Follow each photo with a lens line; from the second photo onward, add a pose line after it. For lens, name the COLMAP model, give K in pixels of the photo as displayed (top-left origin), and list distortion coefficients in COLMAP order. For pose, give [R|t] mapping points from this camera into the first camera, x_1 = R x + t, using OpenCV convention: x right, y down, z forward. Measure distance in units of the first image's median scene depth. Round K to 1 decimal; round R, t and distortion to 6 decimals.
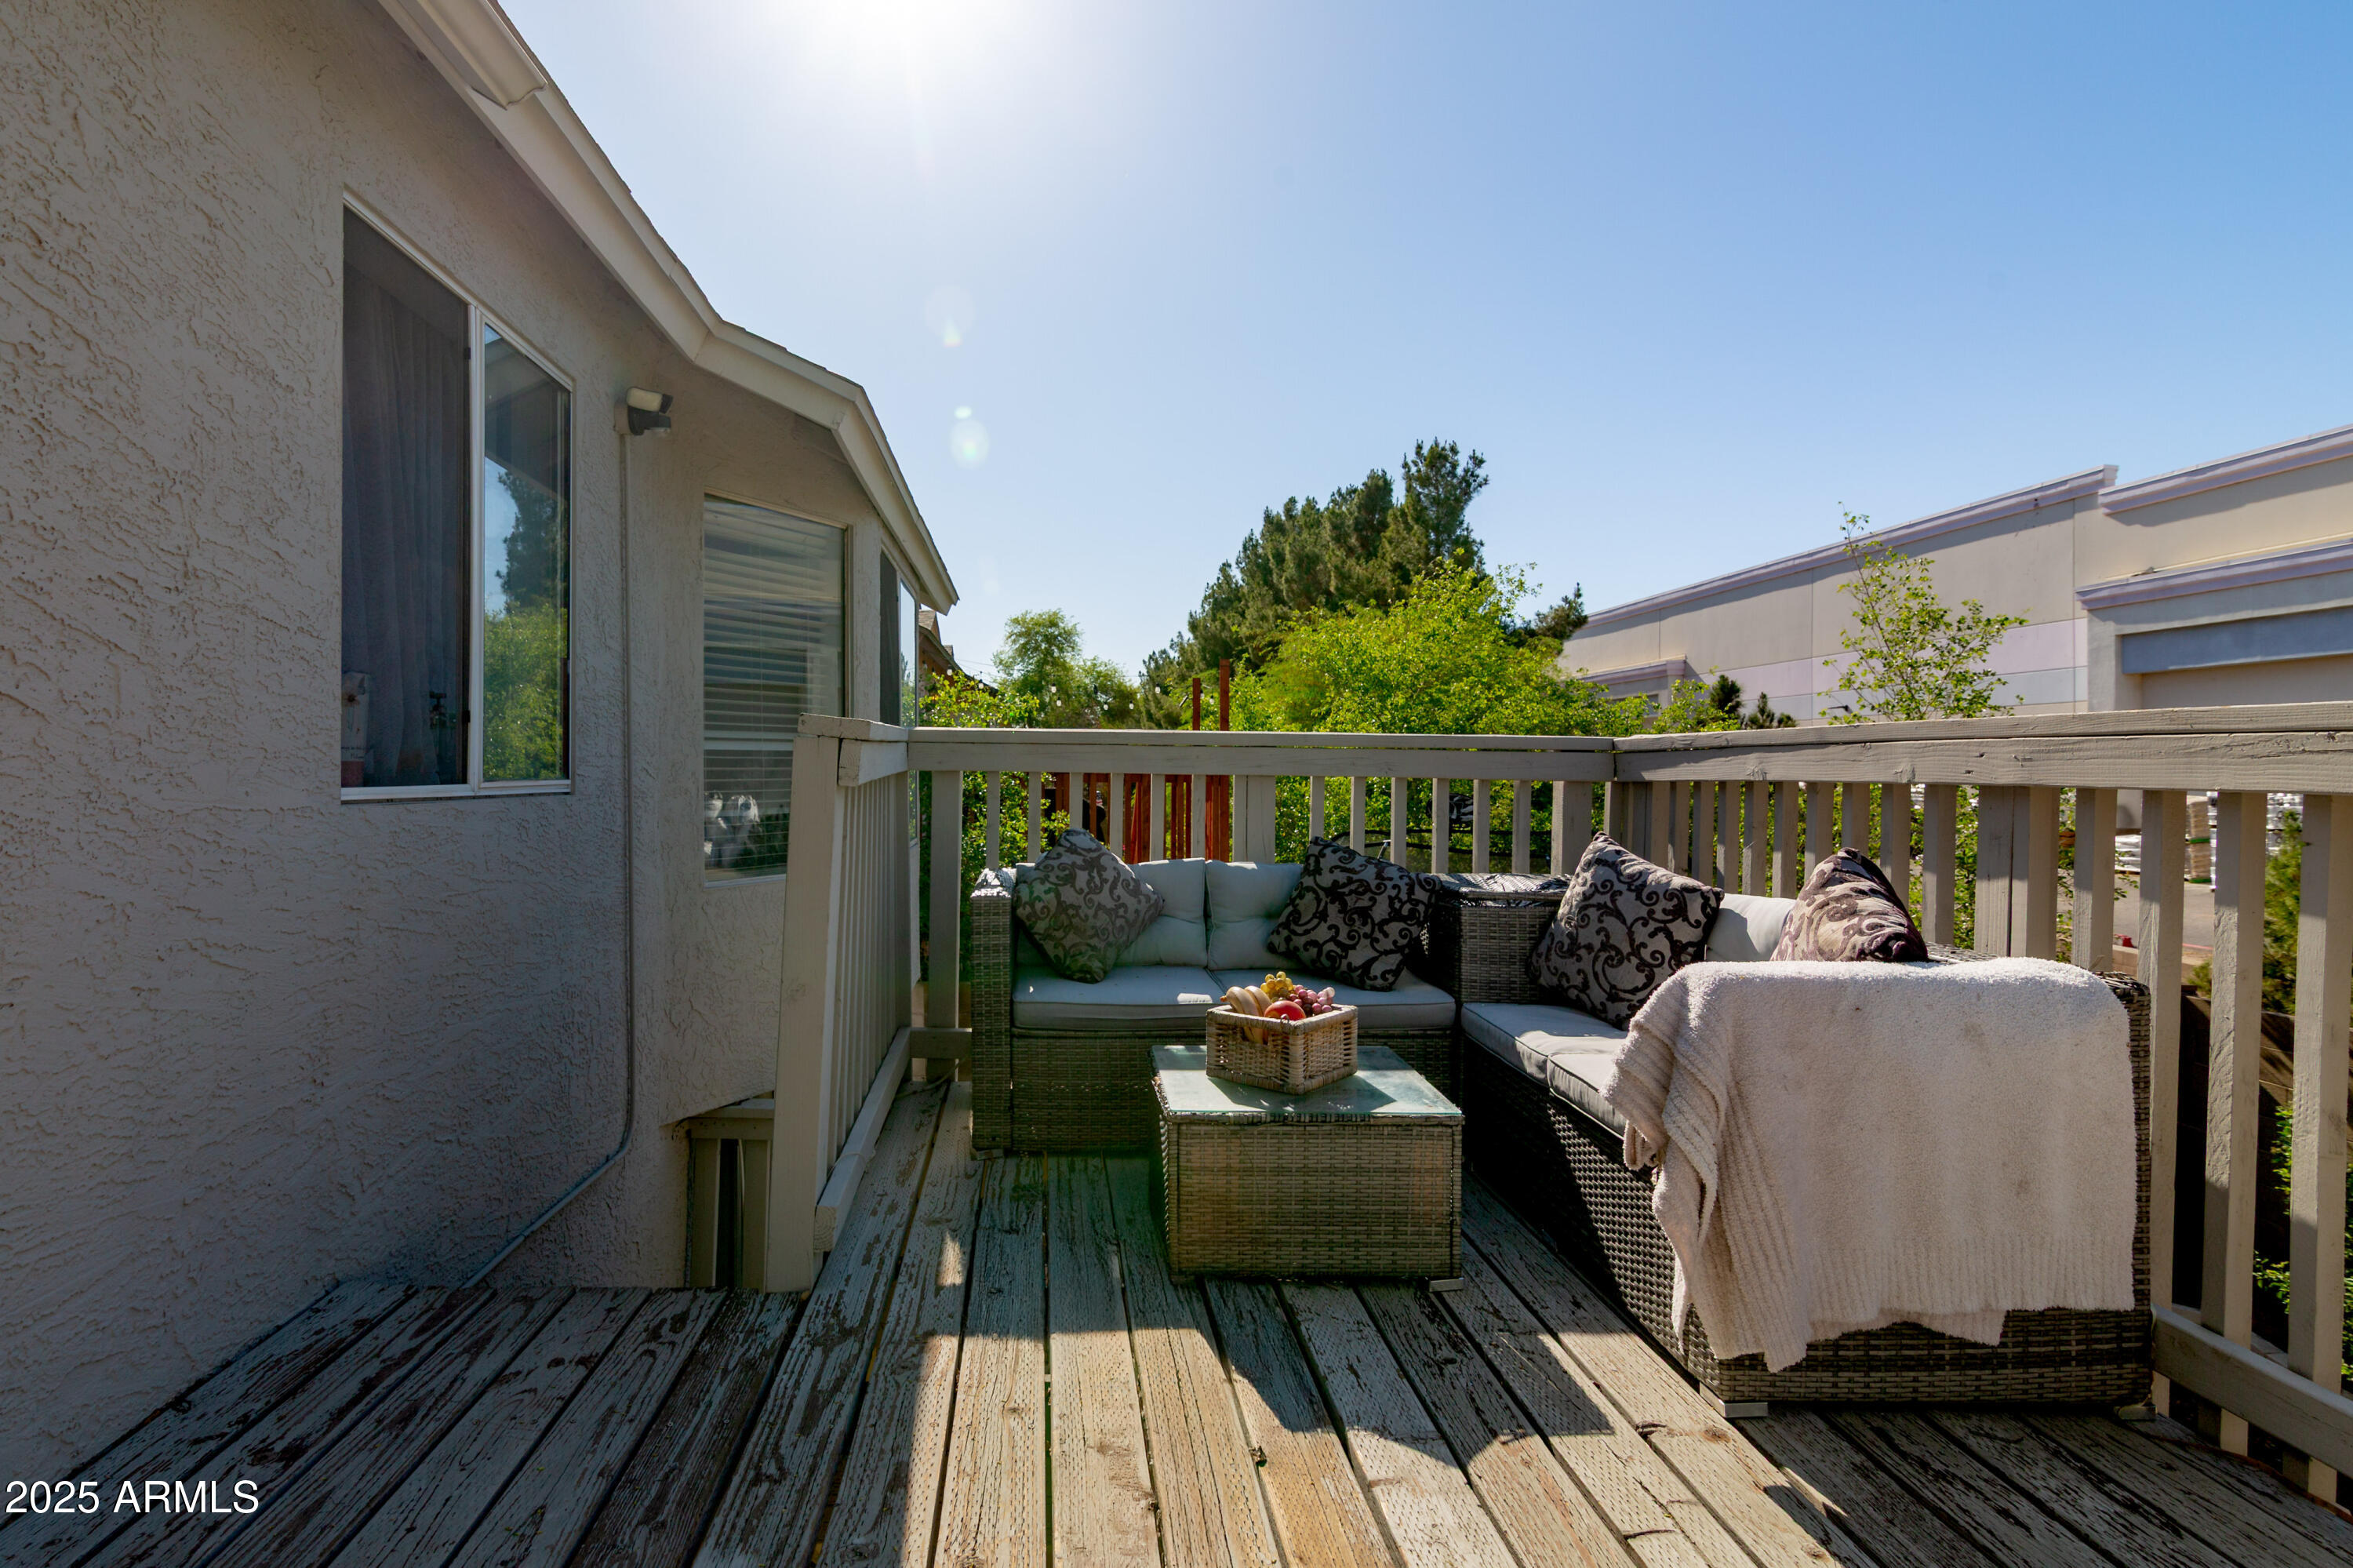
lens RADIAL K [[1559.4, 0, 1176.5], [0, 1559.4, 784.0], [0, 0, 1]] dist [0.009255, 0.001707]
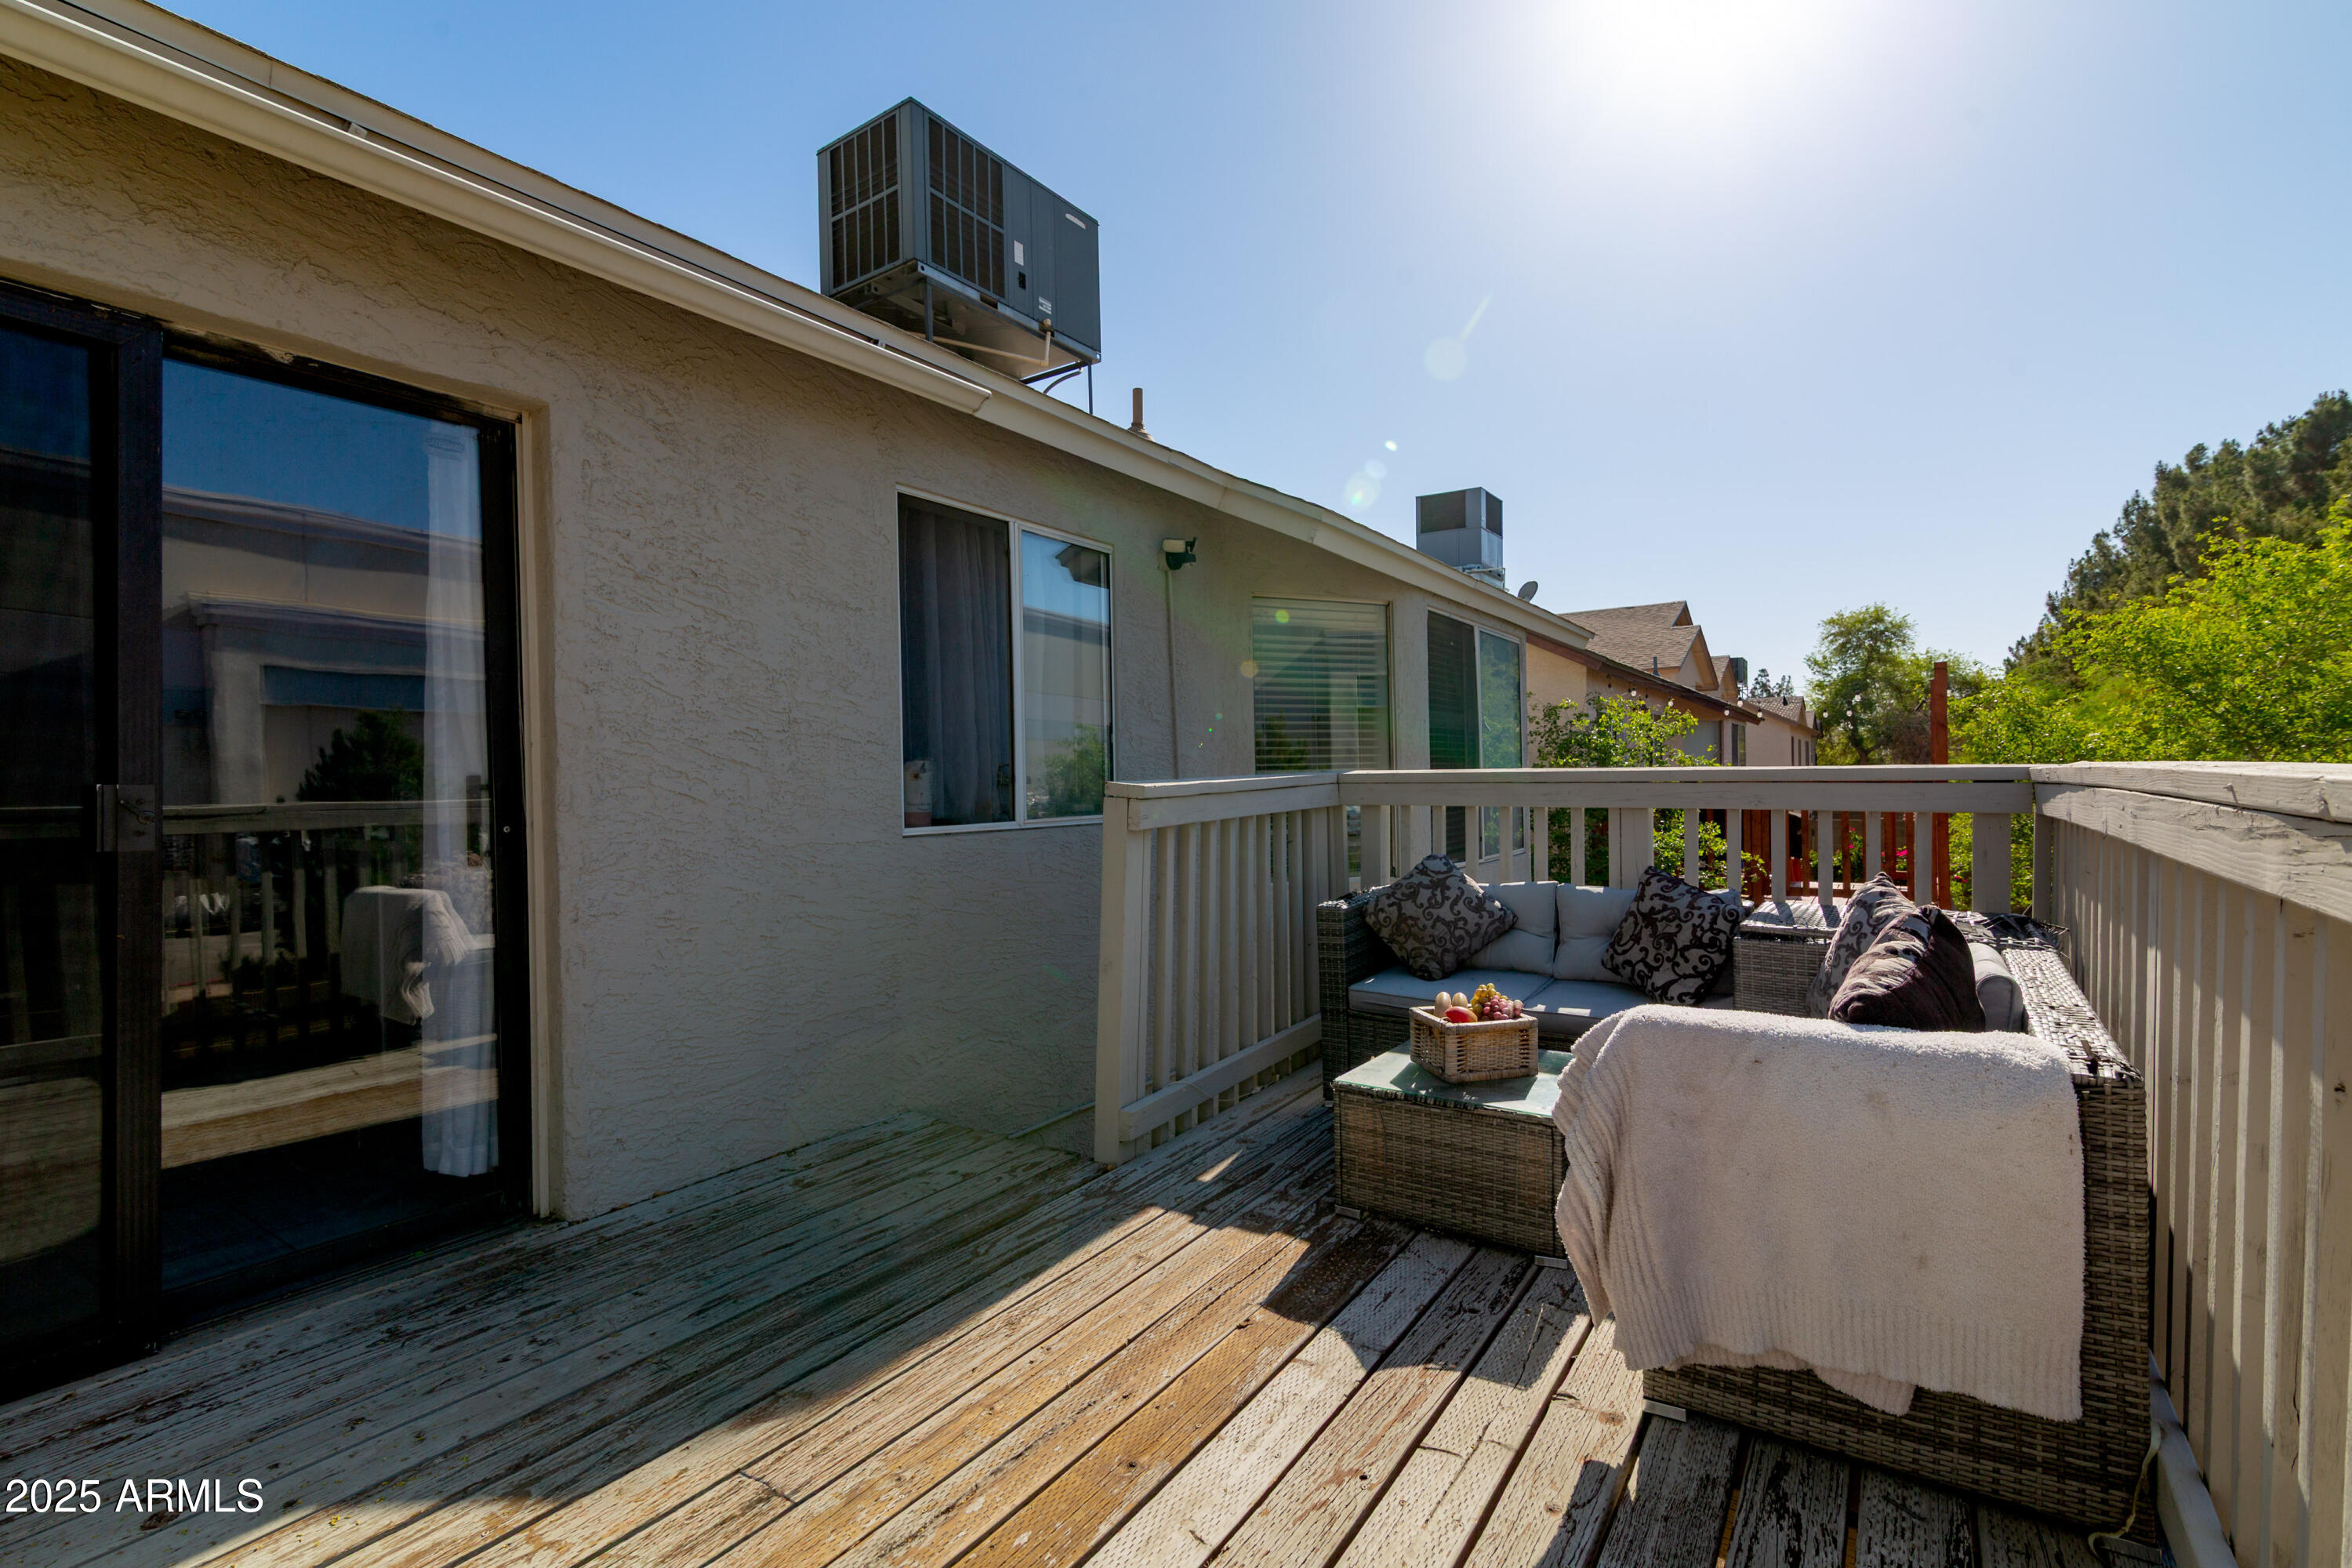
lens RADIAL K [[1558.6, 0, 1176.0], [0, 1558.6, 784.0], [0, 0, 1]] dist [0.009255, 0.001707]
pose [[0.710261, -0.003503, -0.703930, 0.816368], [0.018487, 0.999736, 0.013678, -0.059012], [0.703695, -0.022729, 0.710138, -0.018400]]
